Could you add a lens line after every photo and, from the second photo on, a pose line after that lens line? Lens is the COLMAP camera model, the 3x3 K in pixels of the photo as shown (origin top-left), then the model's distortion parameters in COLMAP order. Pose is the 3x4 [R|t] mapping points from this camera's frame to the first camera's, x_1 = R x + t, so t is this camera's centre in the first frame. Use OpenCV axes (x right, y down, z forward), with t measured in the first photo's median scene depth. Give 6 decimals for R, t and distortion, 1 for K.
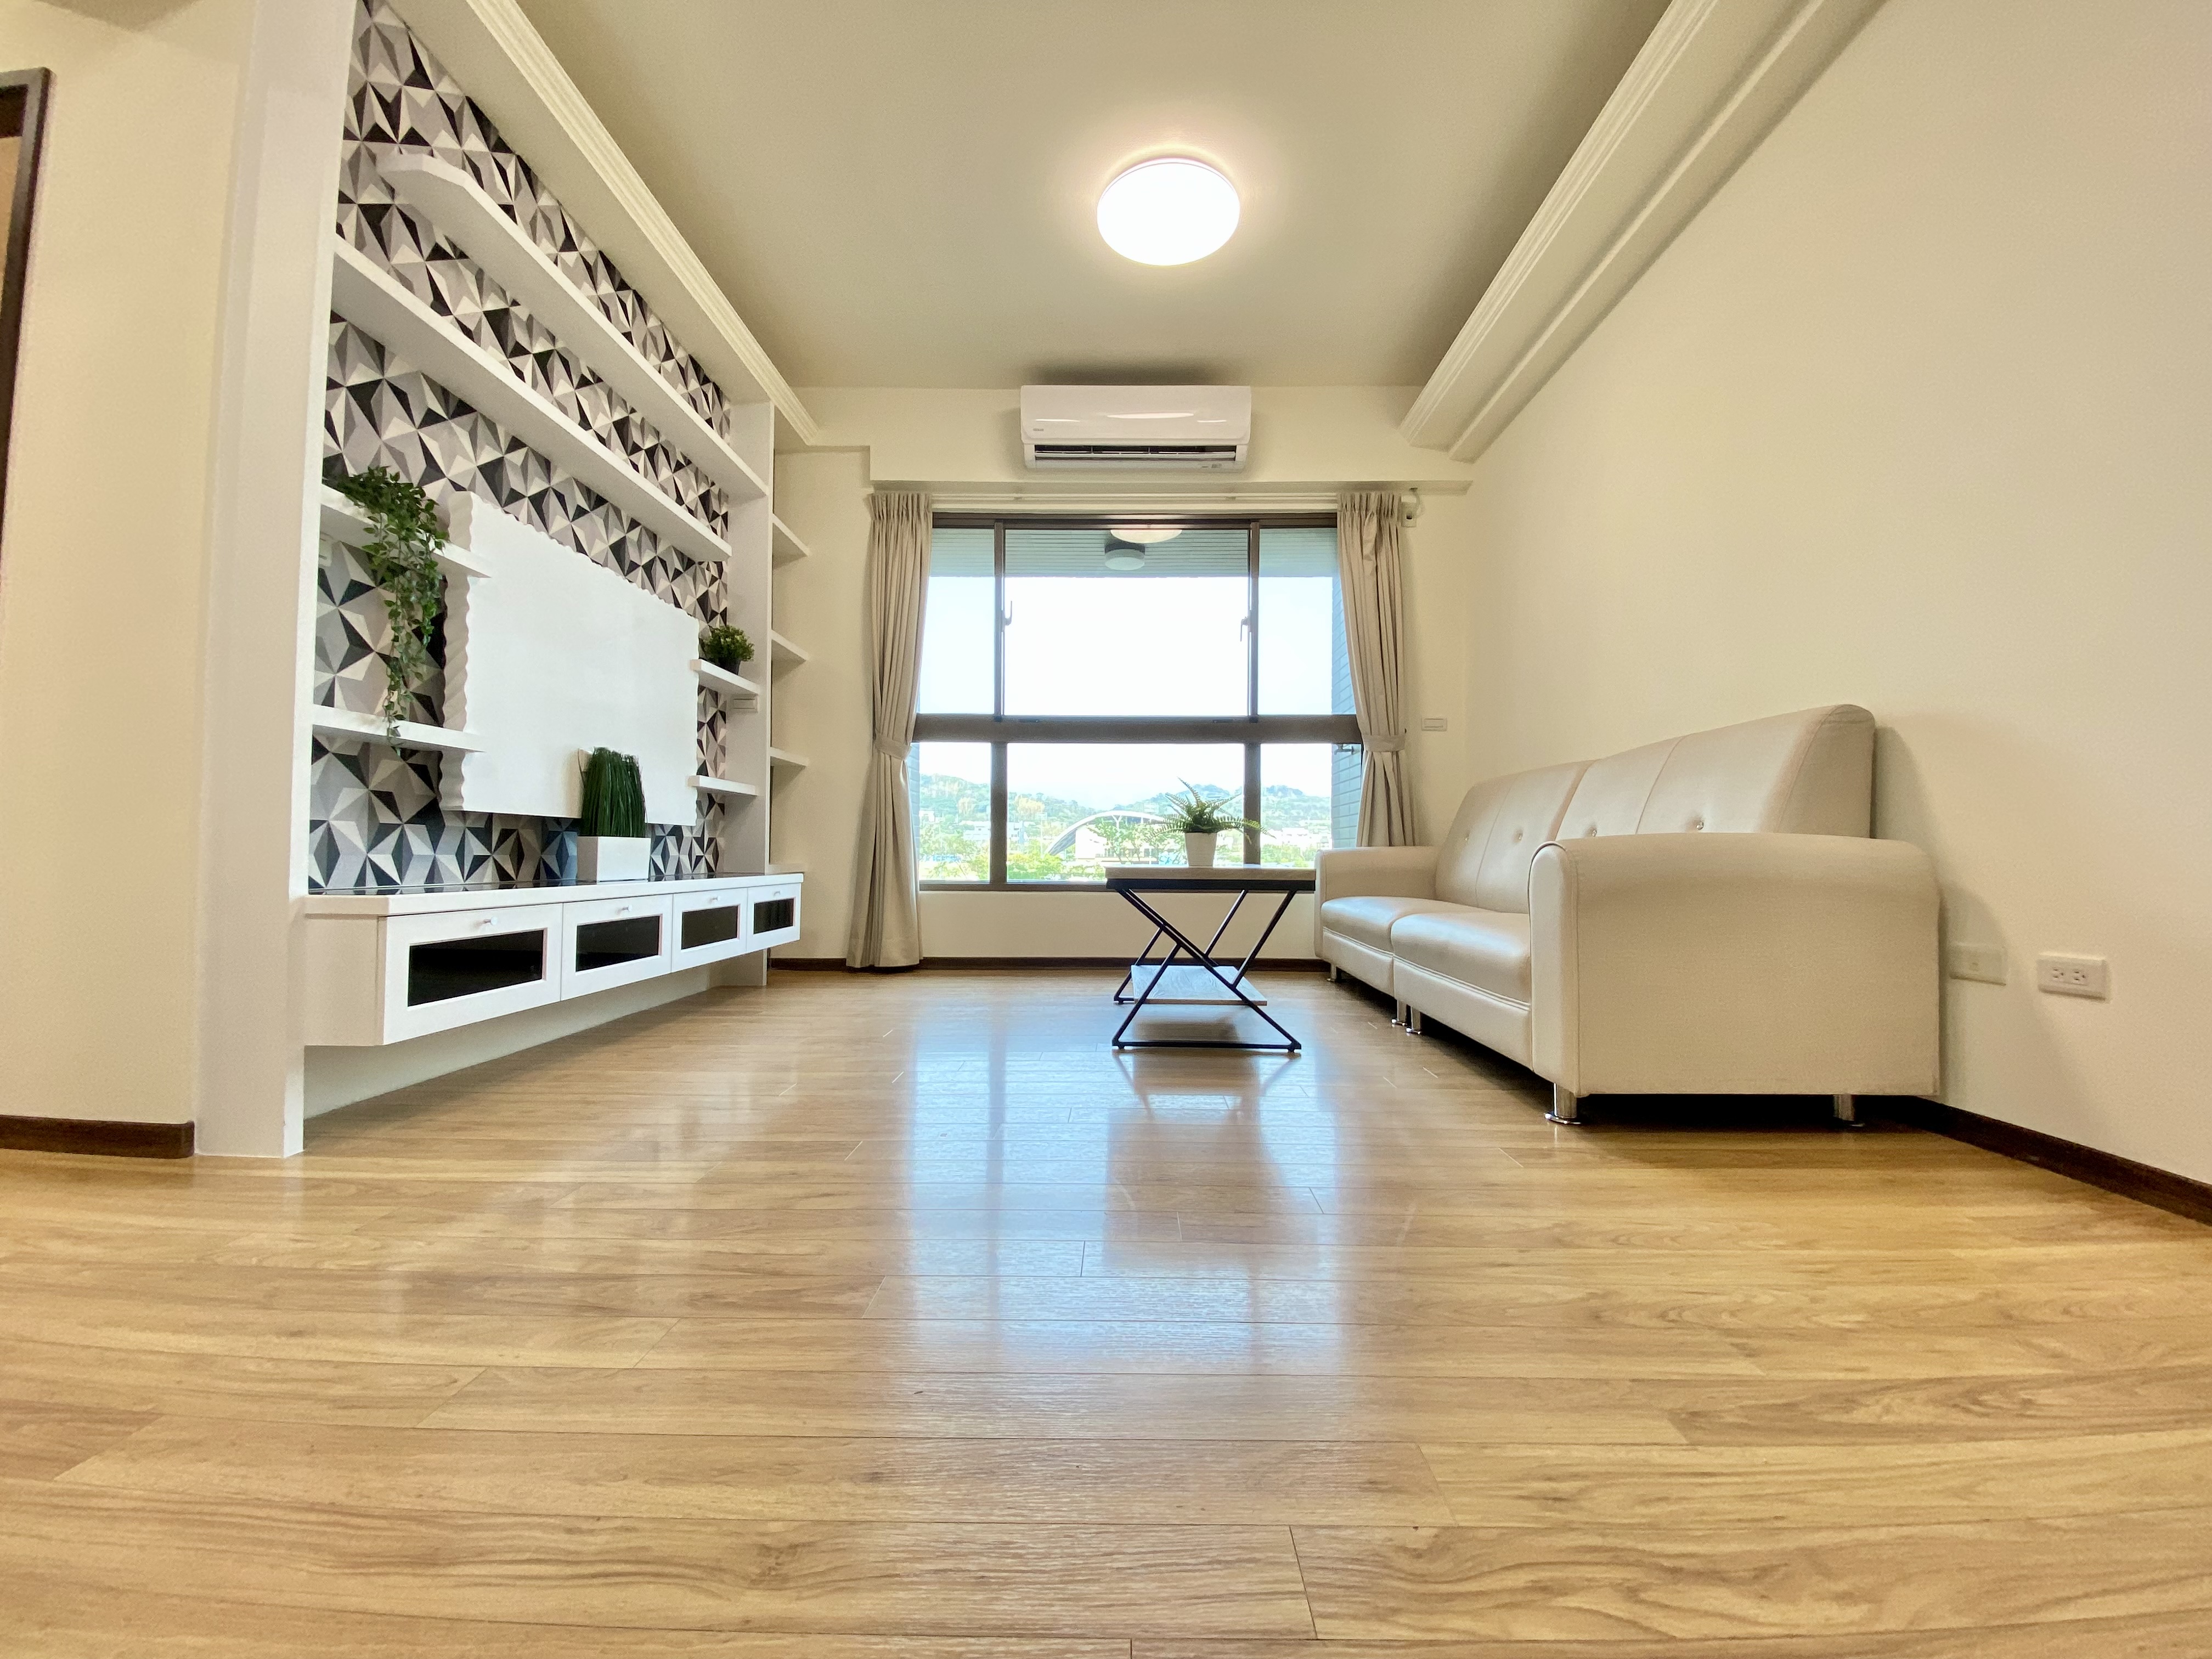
lens RADIAL K [[893.8, 0, 1113.6], [0, 893.8, 832.3], [0, 0, 1]] dist [0.018227, -0.018913]
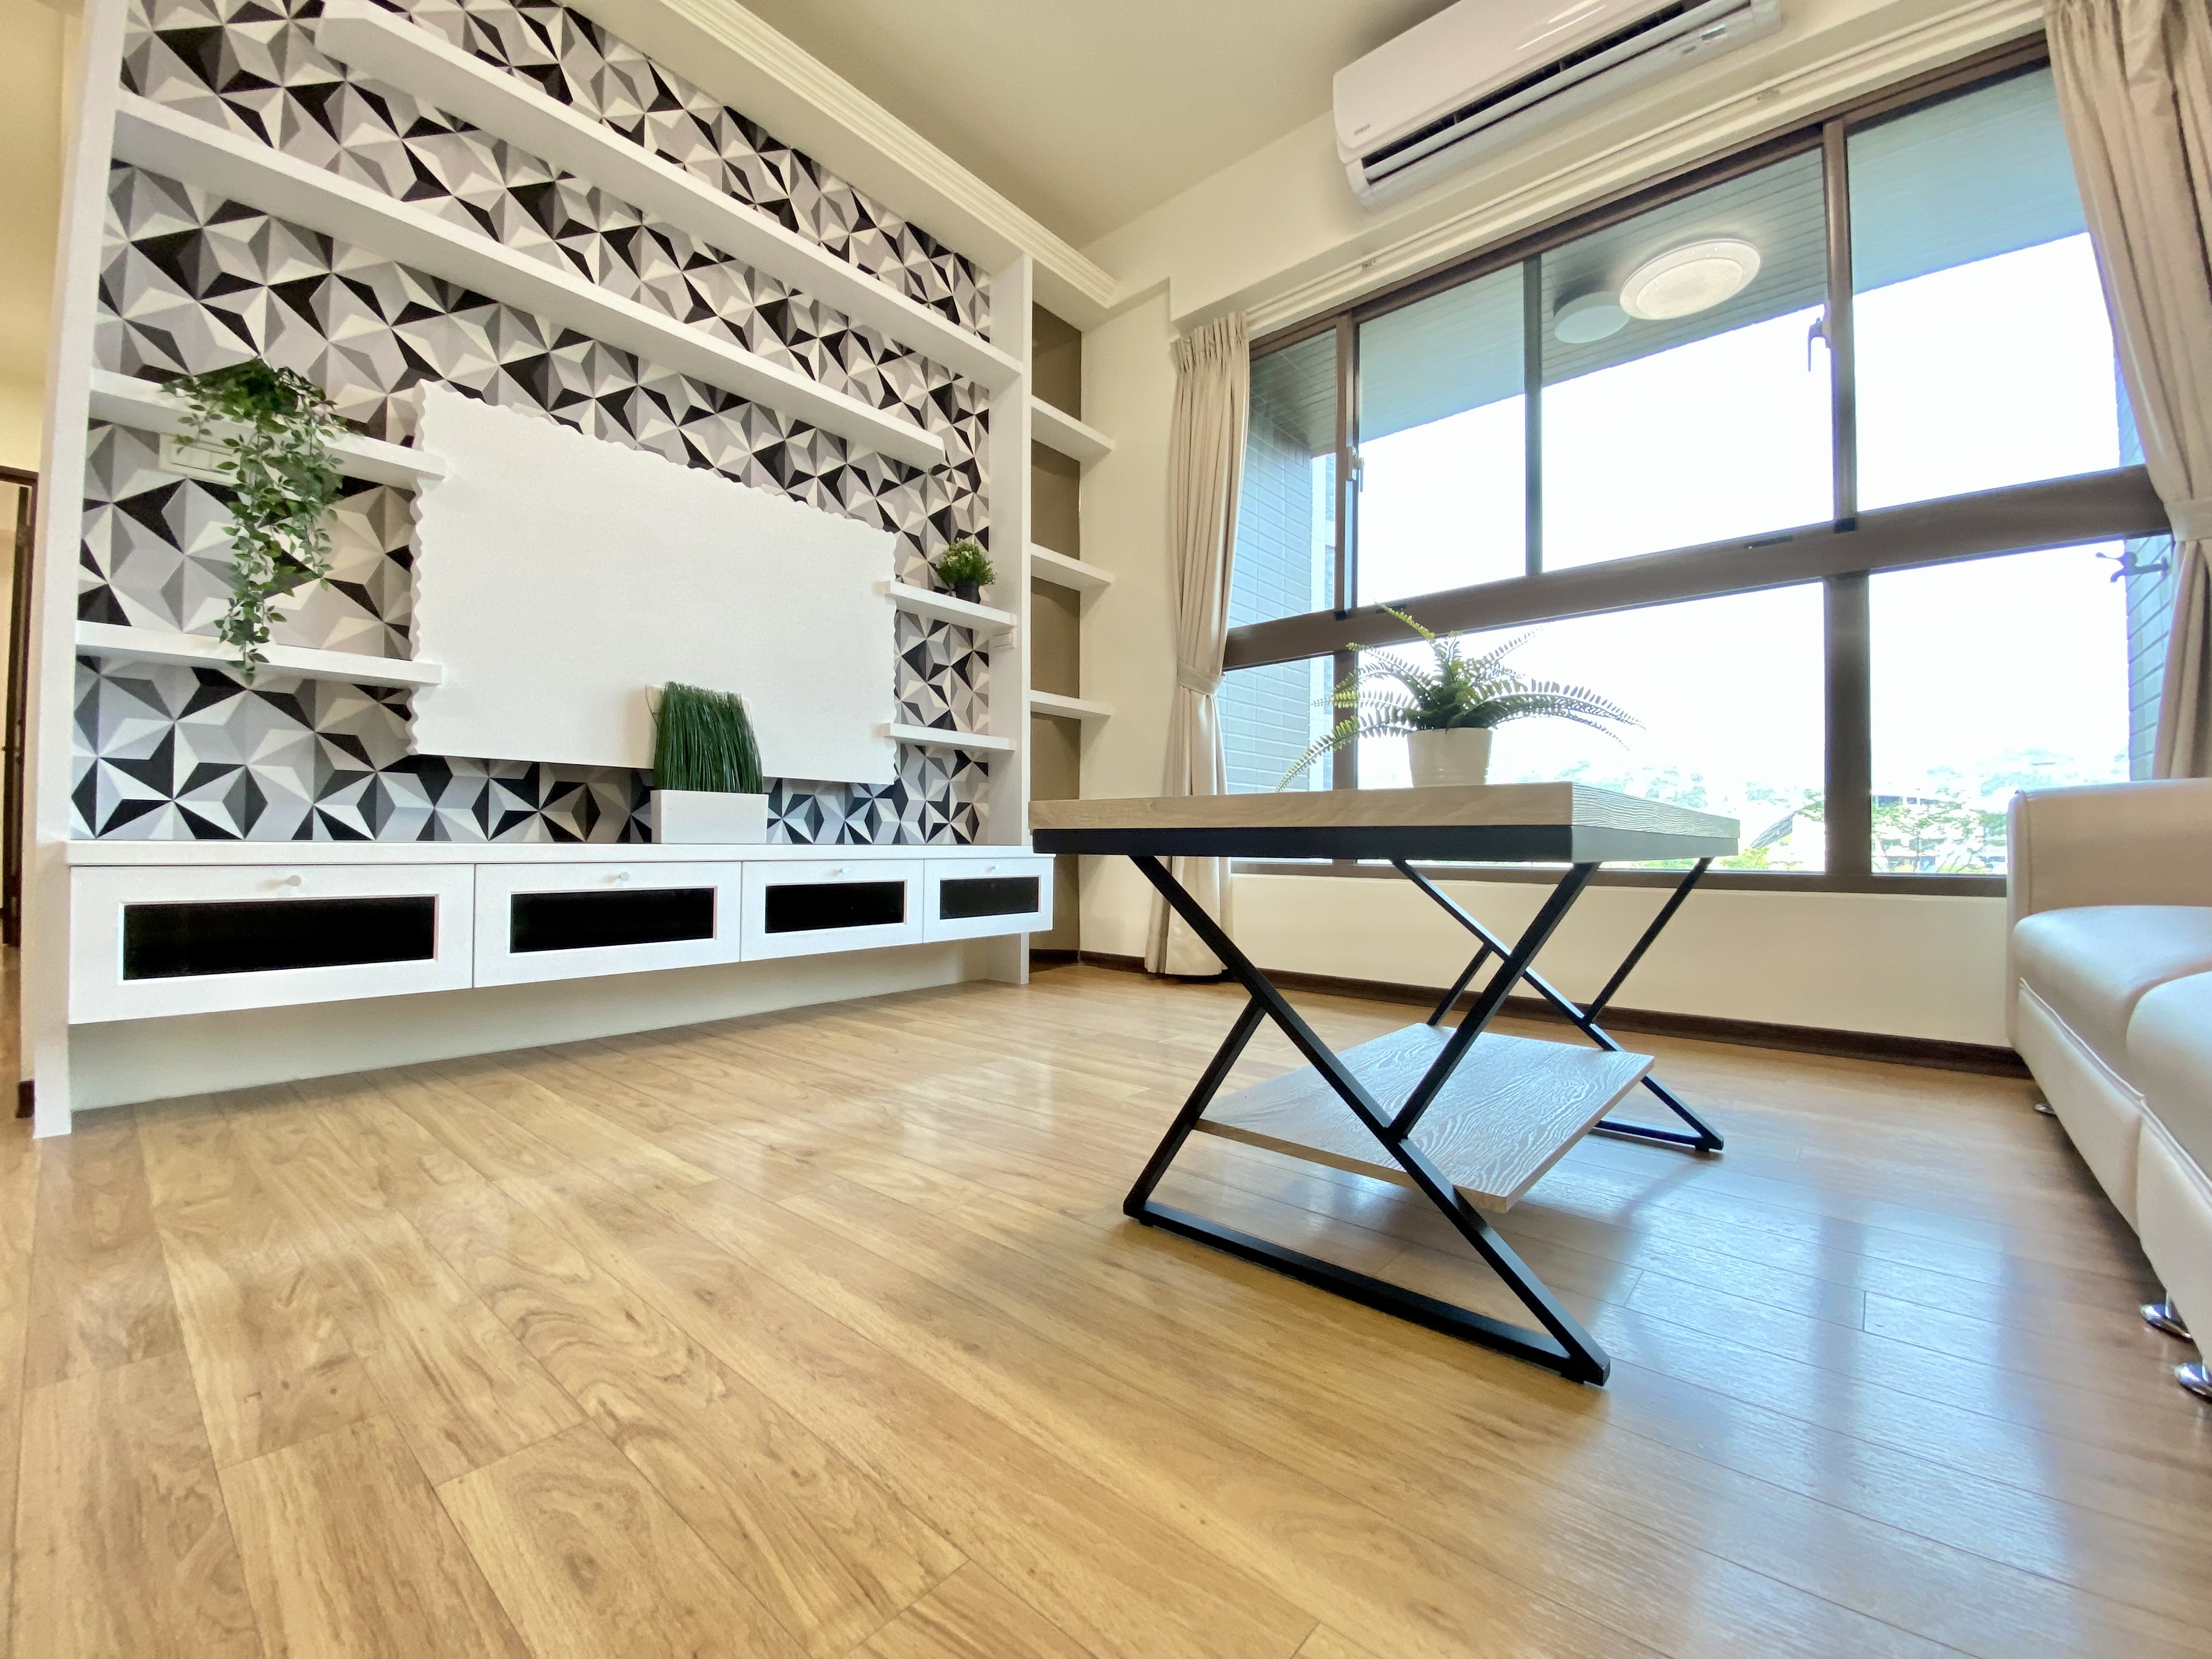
lens RADIAL K [[893.8, 0, 1113.6], [0, 893.8, 832.3], [0, 0, 1]] dist [0.018227, -0.018913]
pose [[0.767452, -0.011320, -0.641006, 0.278218], [0.015917, 0.999872, 0.001399, 0.050577], [0.640909, -0.011277, 0.767534, 0.649795]]
